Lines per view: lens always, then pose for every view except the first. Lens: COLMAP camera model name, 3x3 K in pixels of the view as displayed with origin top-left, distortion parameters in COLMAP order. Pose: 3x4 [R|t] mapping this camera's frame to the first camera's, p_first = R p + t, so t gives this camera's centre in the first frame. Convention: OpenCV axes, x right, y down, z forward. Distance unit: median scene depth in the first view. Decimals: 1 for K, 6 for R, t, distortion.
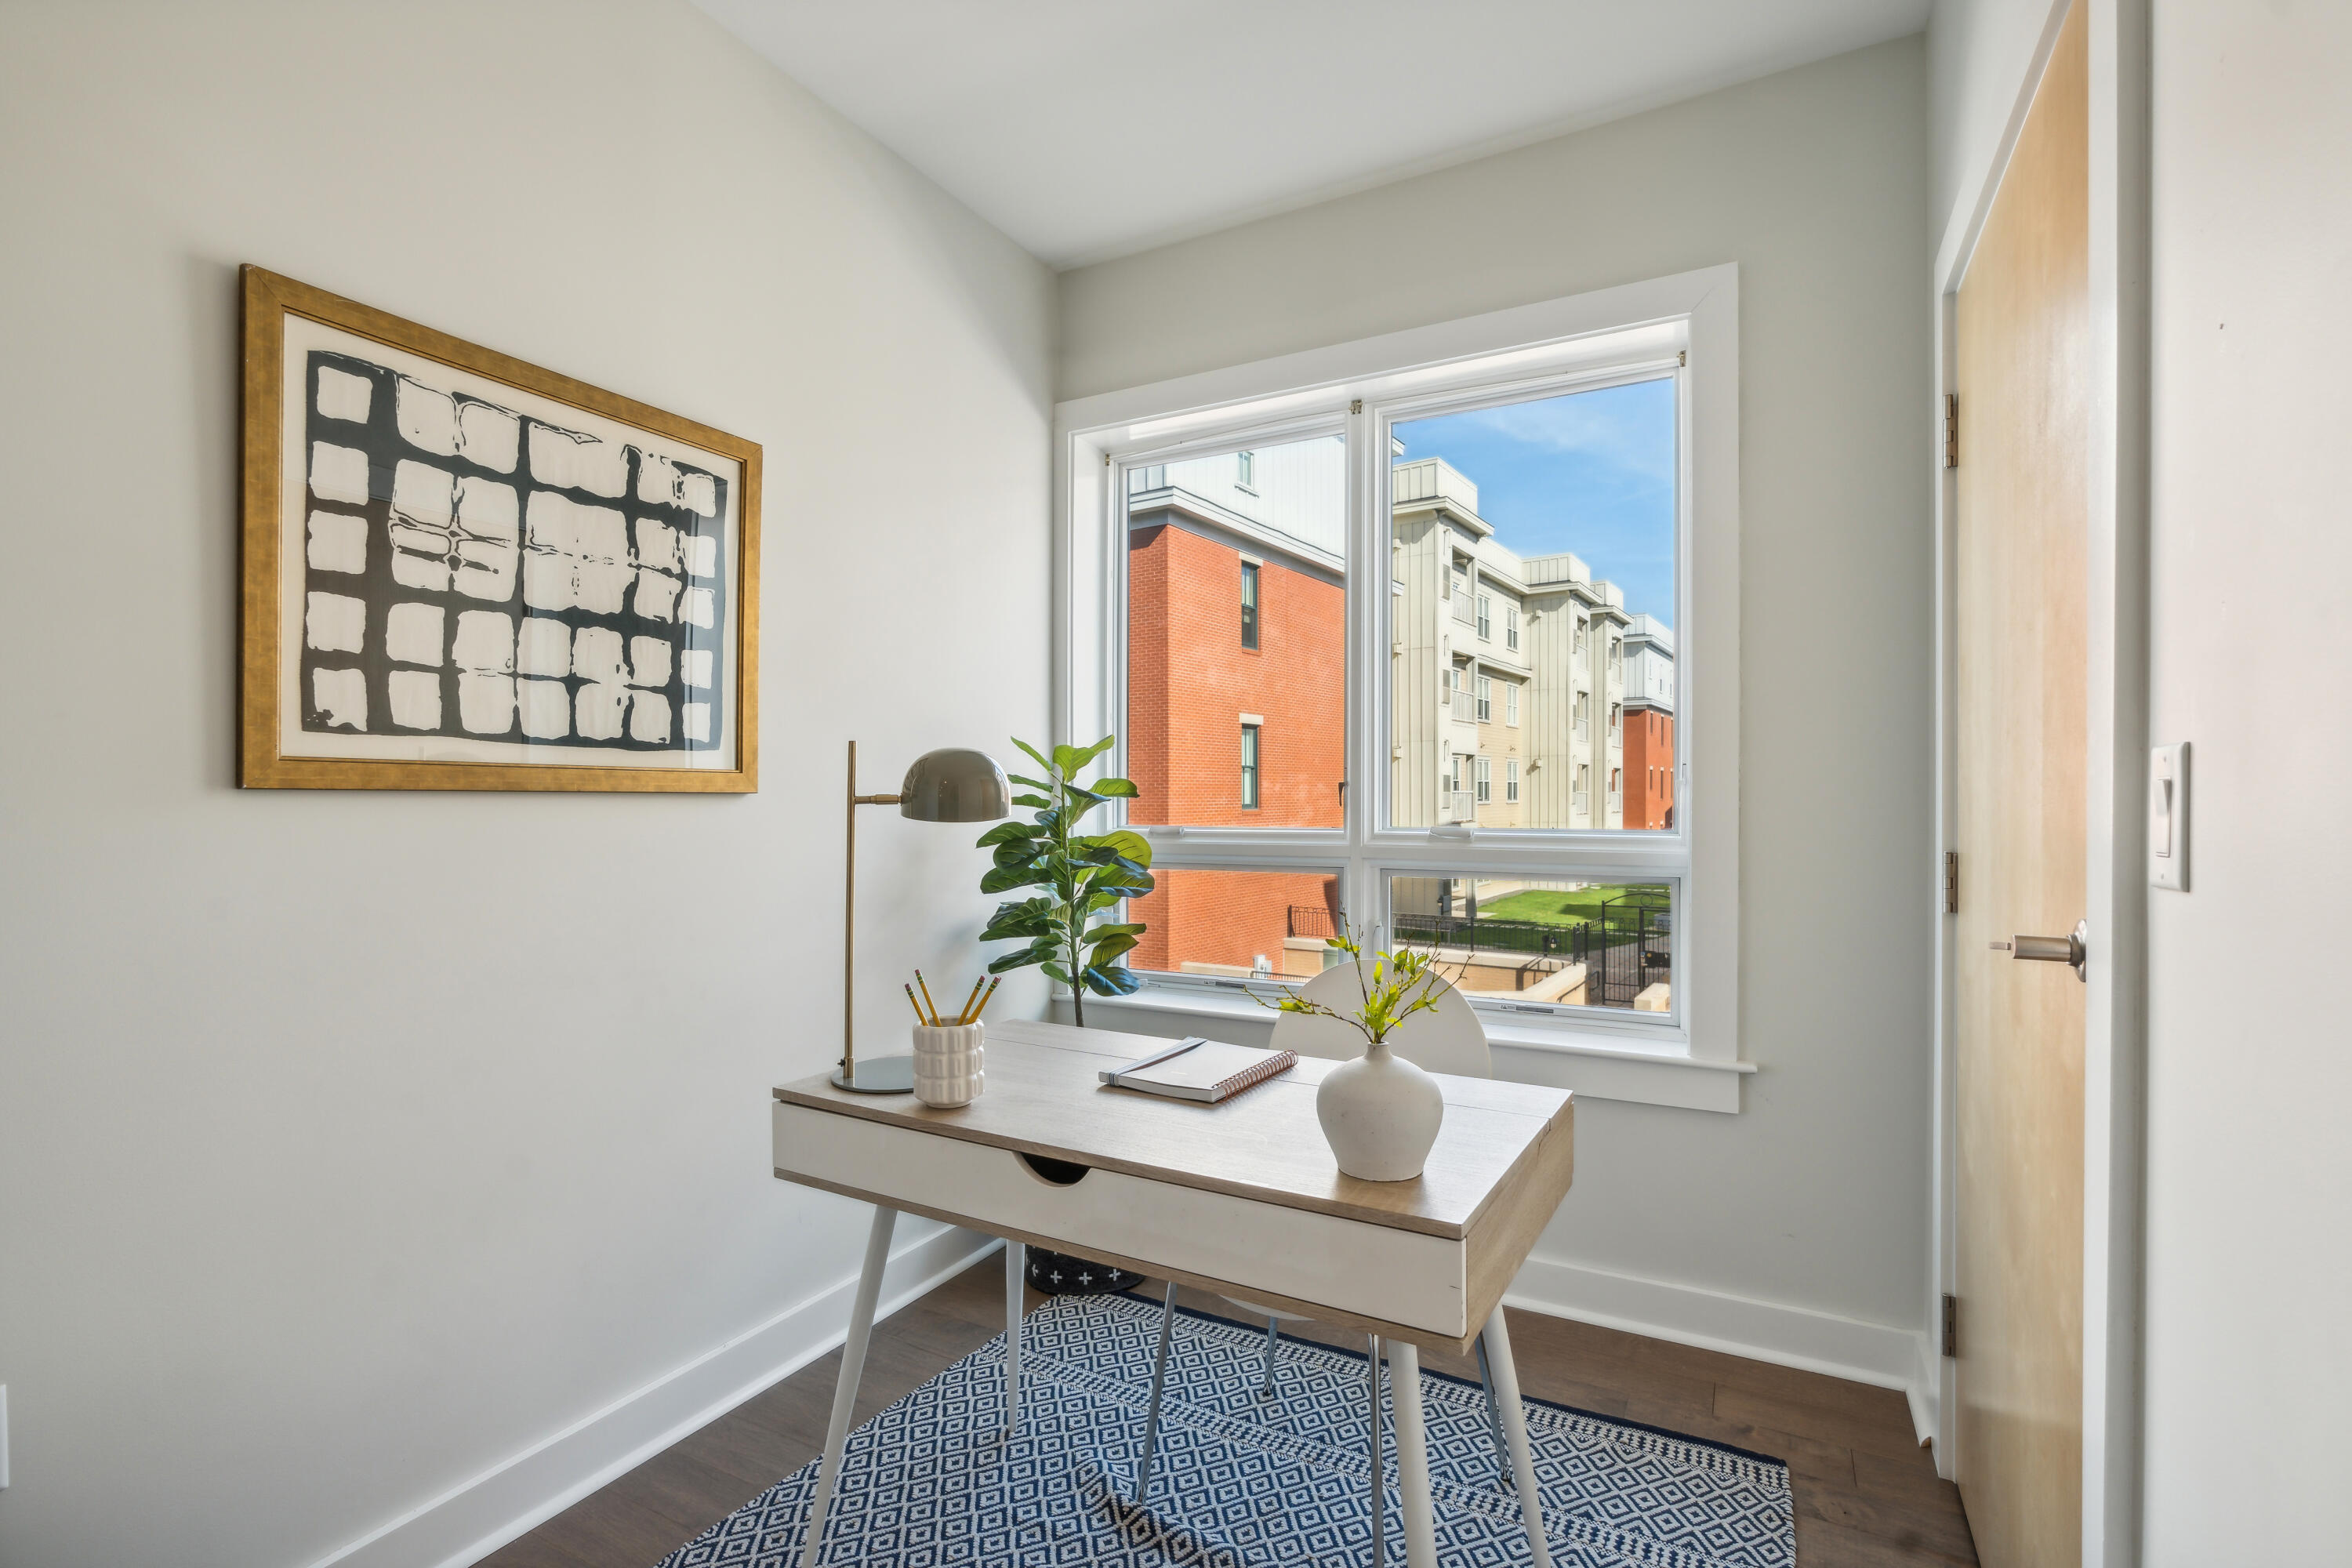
lens RADIAL K [[1081.6, 0, 1180.4], [0, 1081.6, 808.2], [0, 0, 1]] dist [-0.011619, 0.000522]
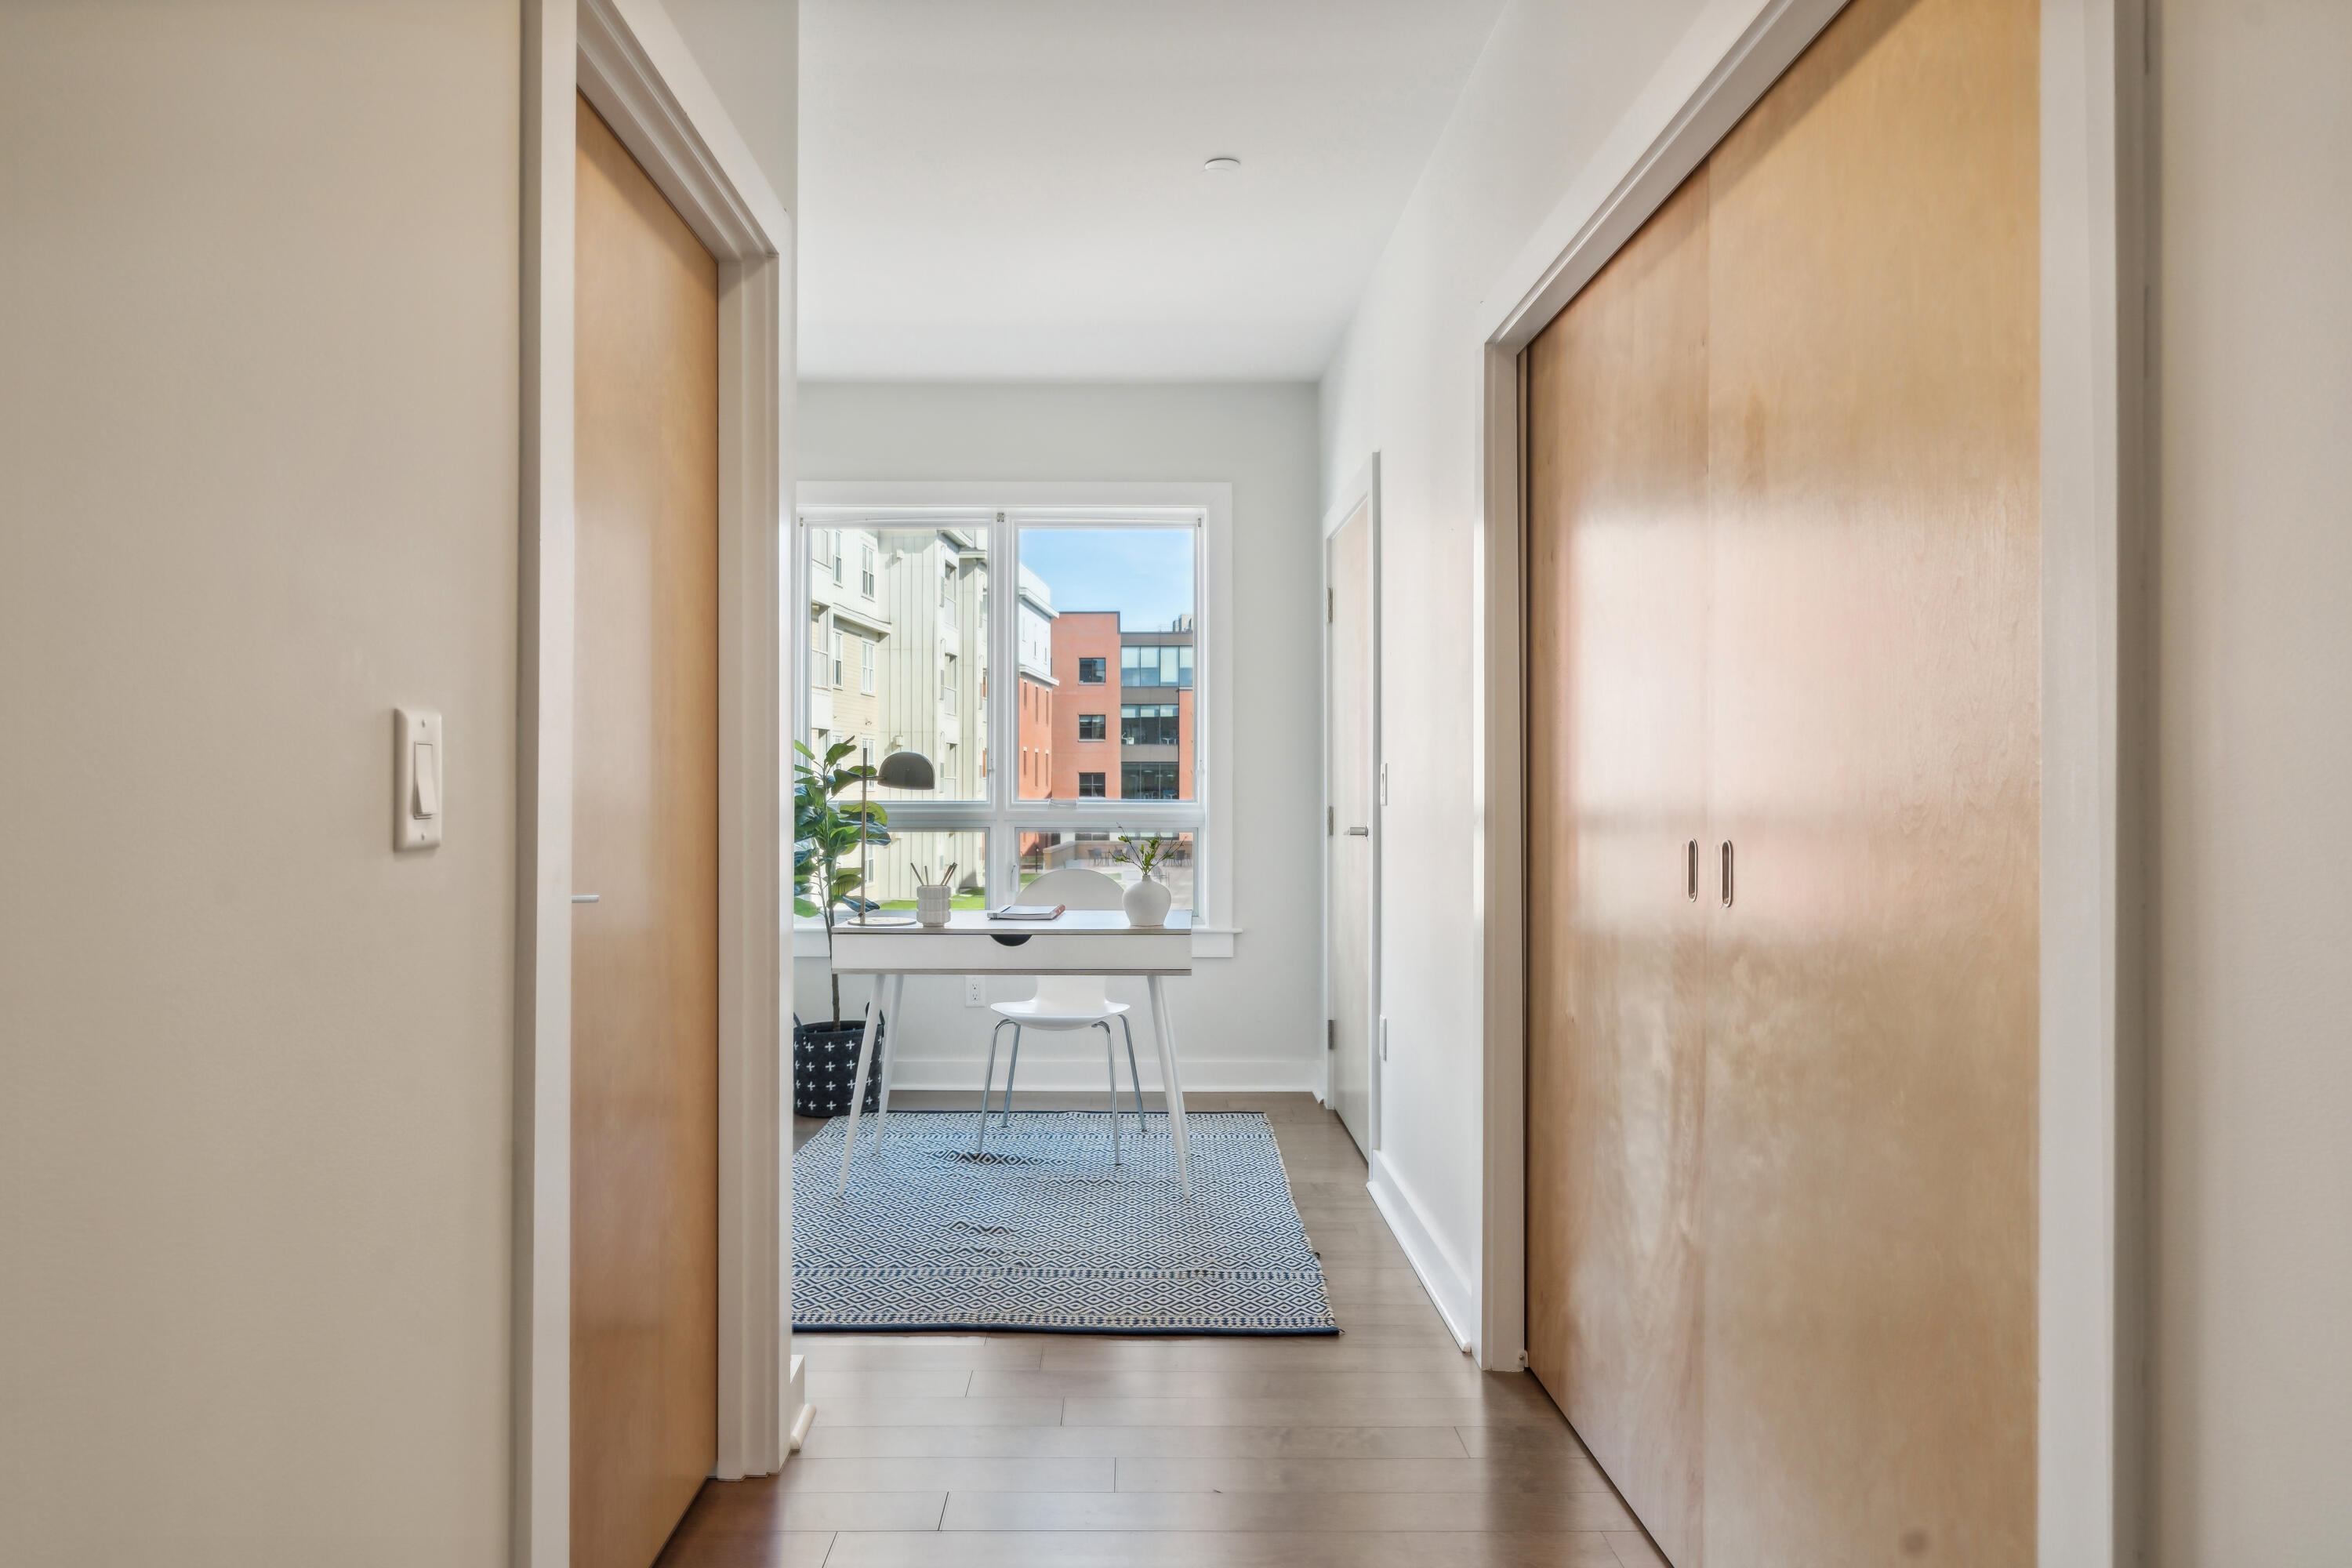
lens RADIAL K [[1518.5, 0, 1176.0], [0, 1518.5, 784.0], [0, 0, 1]] dist [-0.003897, -0.000124]
pose [[0.865376, 0.002478, 0.501117, -0.102137], [0.002587, 0.999952, -0.009412, 0.002499], [-0.501116, 0.009441, 0.865329, -0.140479]]
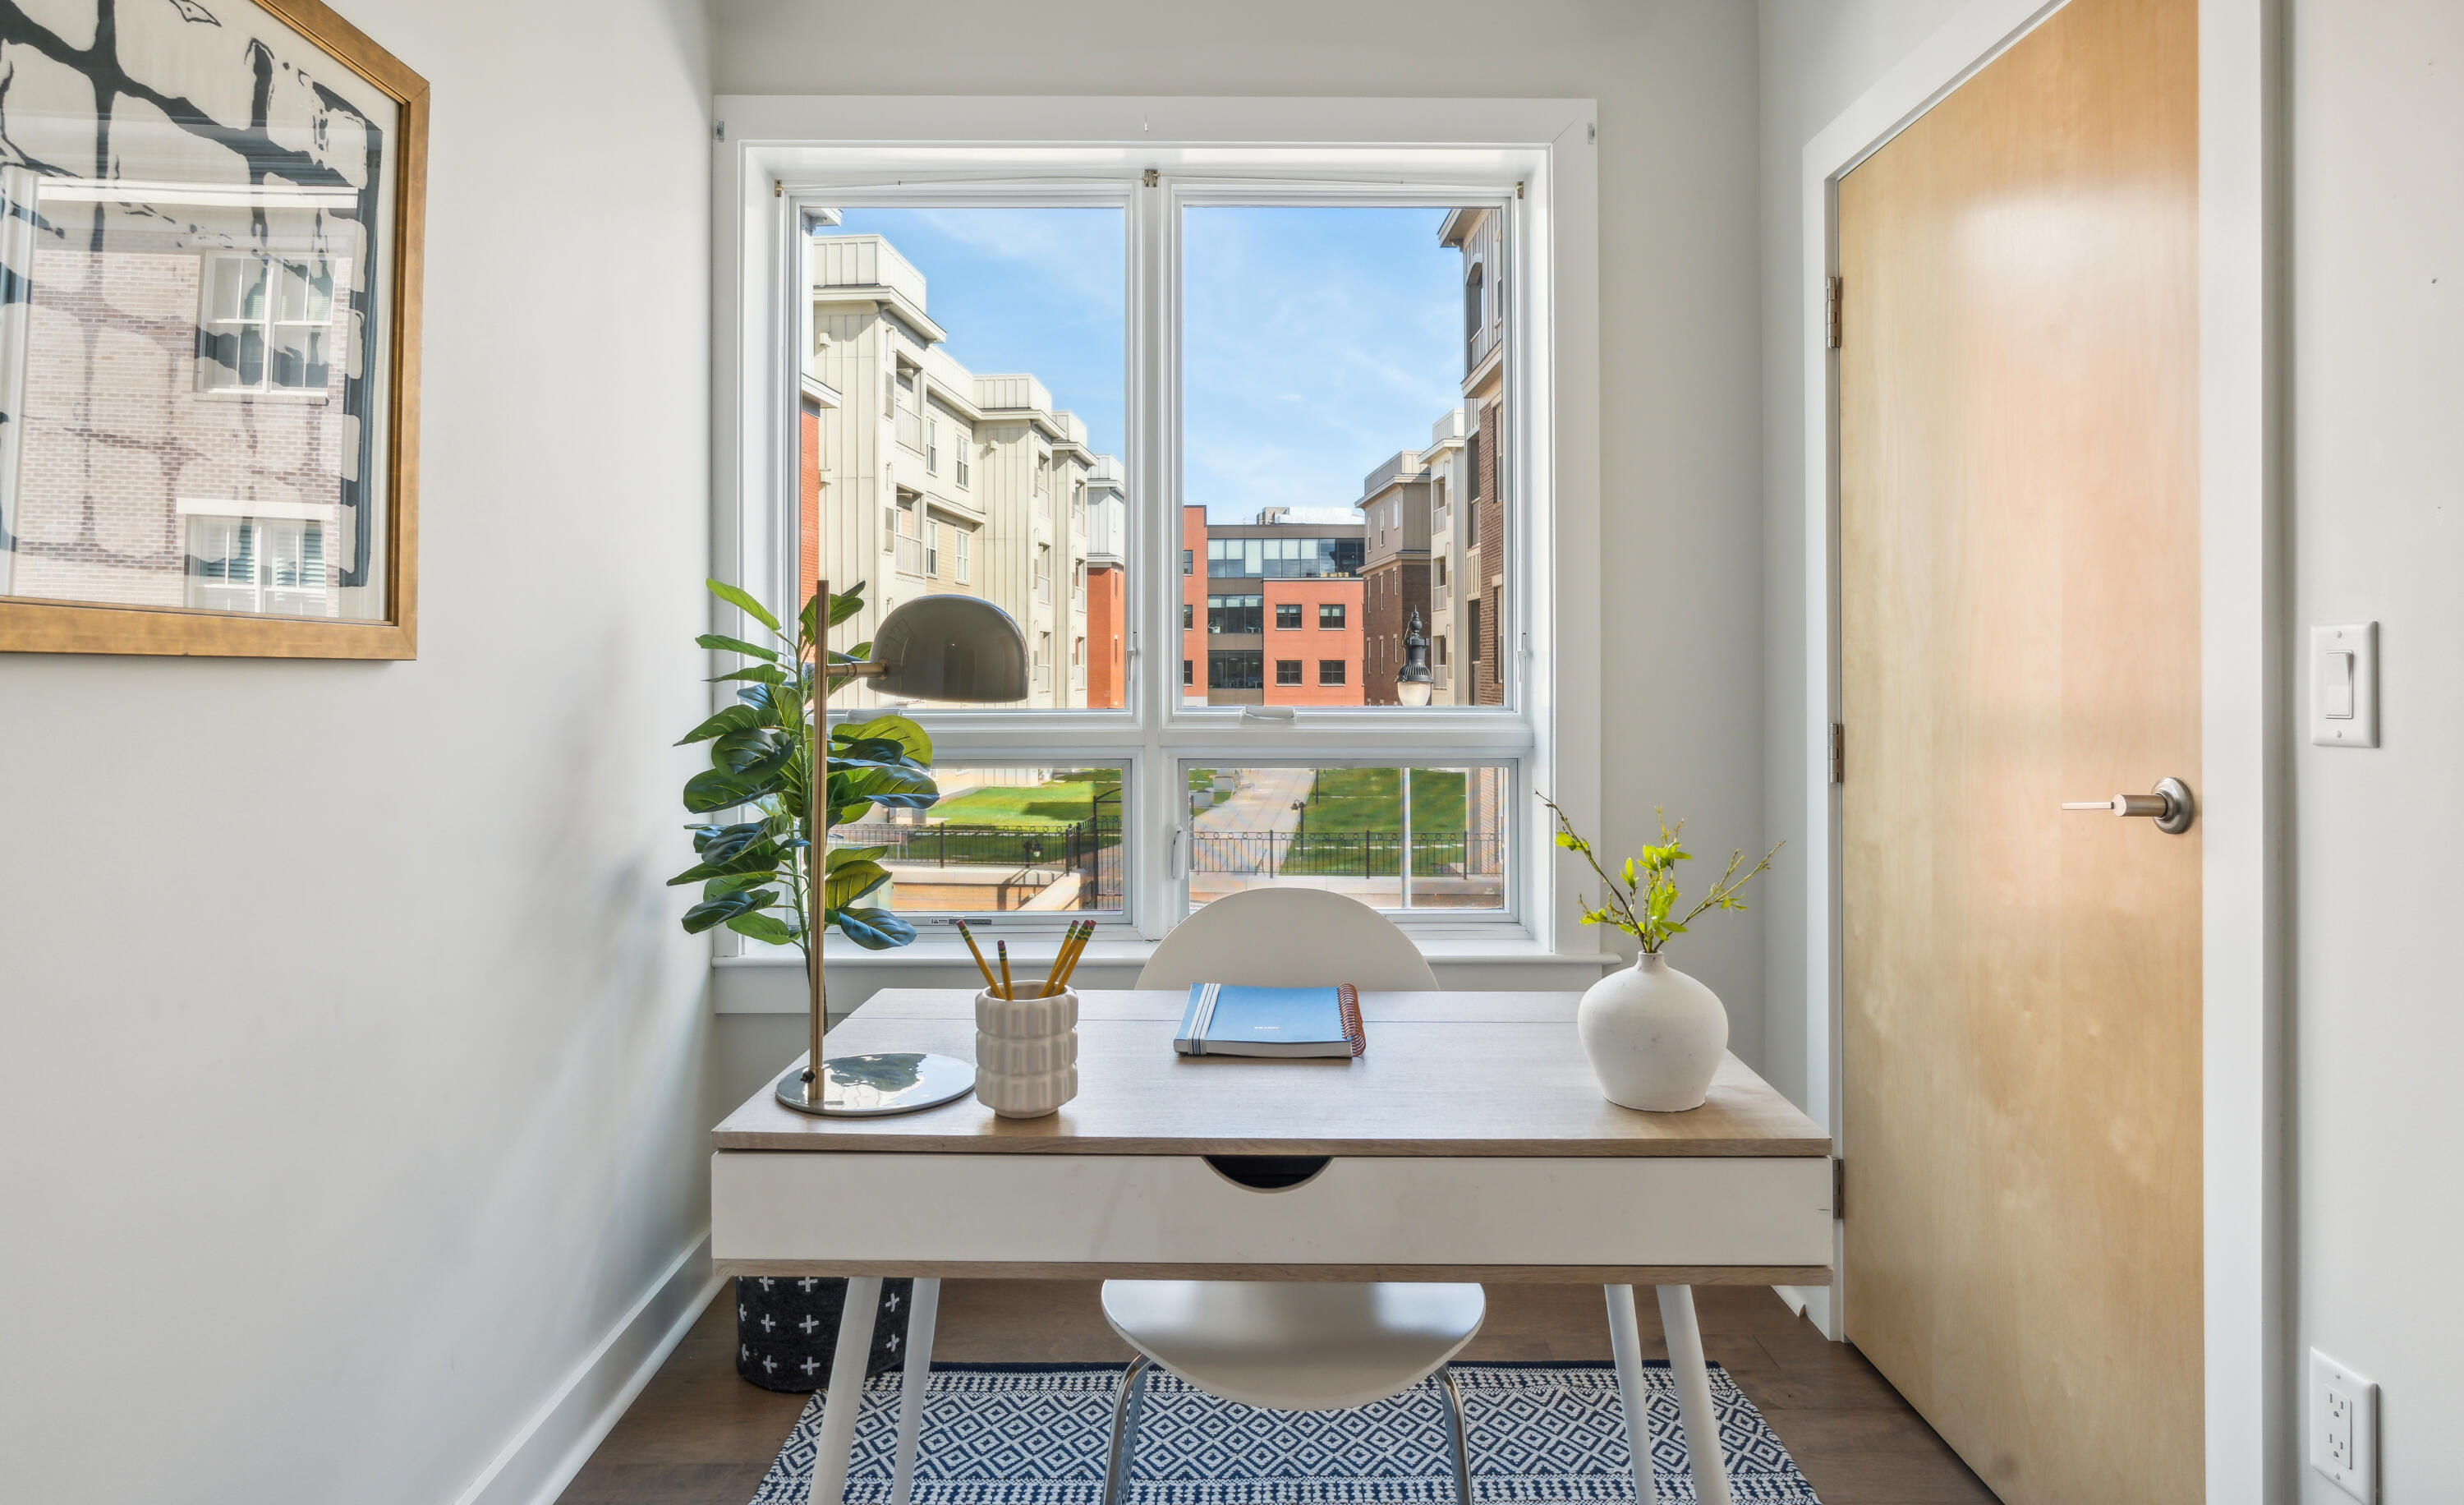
lens RADIAL K [[1388.1, 0, 1226.3], [0, 1388.1, 671.5], [0, 0, 1]] dist [-0.006479, 0.000705]
pose [[0.873359, 0.000616, 0.487077, -0.043026], [0.004398, 0.999948, -0.009151, 0.000094], [-0.487057, 0.010134, 0.873311, 0.012977]]
